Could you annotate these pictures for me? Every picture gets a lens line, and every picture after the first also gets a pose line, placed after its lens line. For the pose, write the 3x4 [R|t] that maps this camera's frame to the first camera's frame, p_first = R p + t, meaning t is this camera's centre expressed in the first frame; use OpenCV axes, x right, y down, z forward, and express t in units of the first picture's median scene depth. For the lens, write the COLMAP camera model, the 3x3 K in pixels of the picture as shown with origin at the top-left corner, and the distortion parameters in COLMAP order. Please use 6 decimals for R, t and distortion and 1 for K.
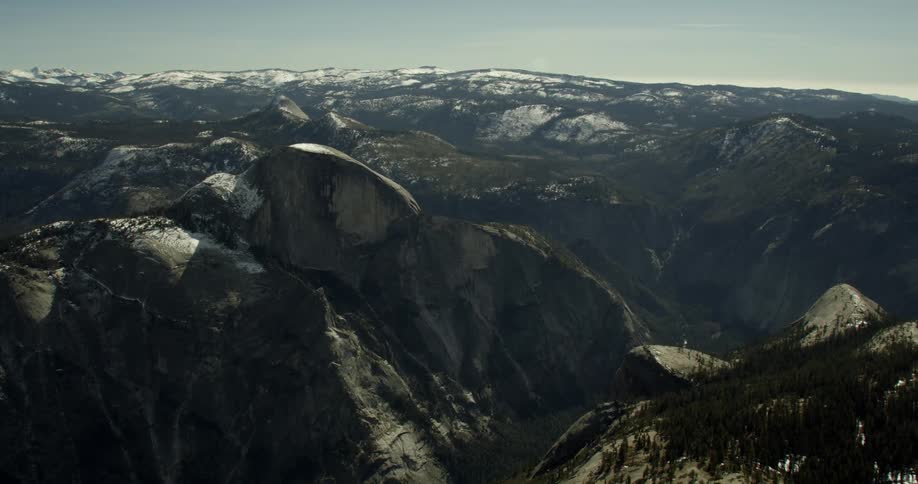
lens RADIAL K [[910.3, 0, 459.0], [0, 910.3, 242.0], [0, 0, 1]] dist [-0.215058, 0.152905]
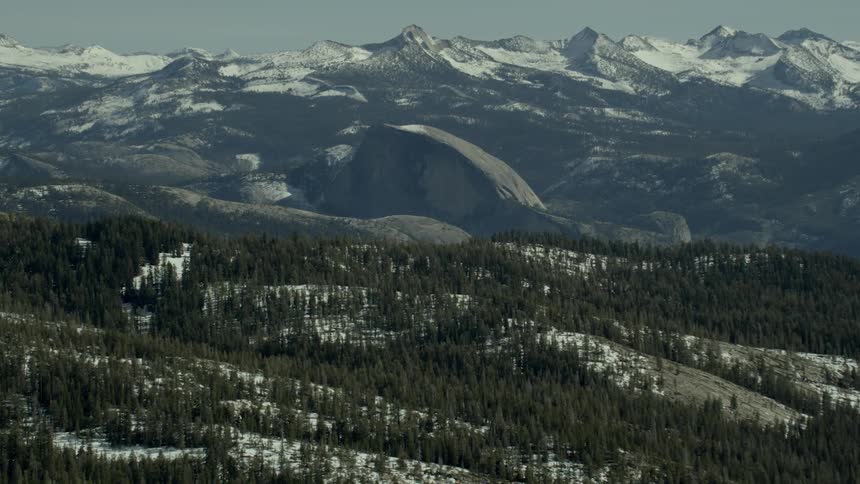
lens RADIAL K [[2761.3, 0, 430.0], [0, 2761.3, 242.0], [0, 0, 1]] dist [1.175523, 2.805158]
pose [[0.571622, 0.054453, -0.818708, 2.340189], [-0.168113, 0.984400, -0.051903, 0.182851], [0.803110, 0.167304, 0.571859, -0.799723]]
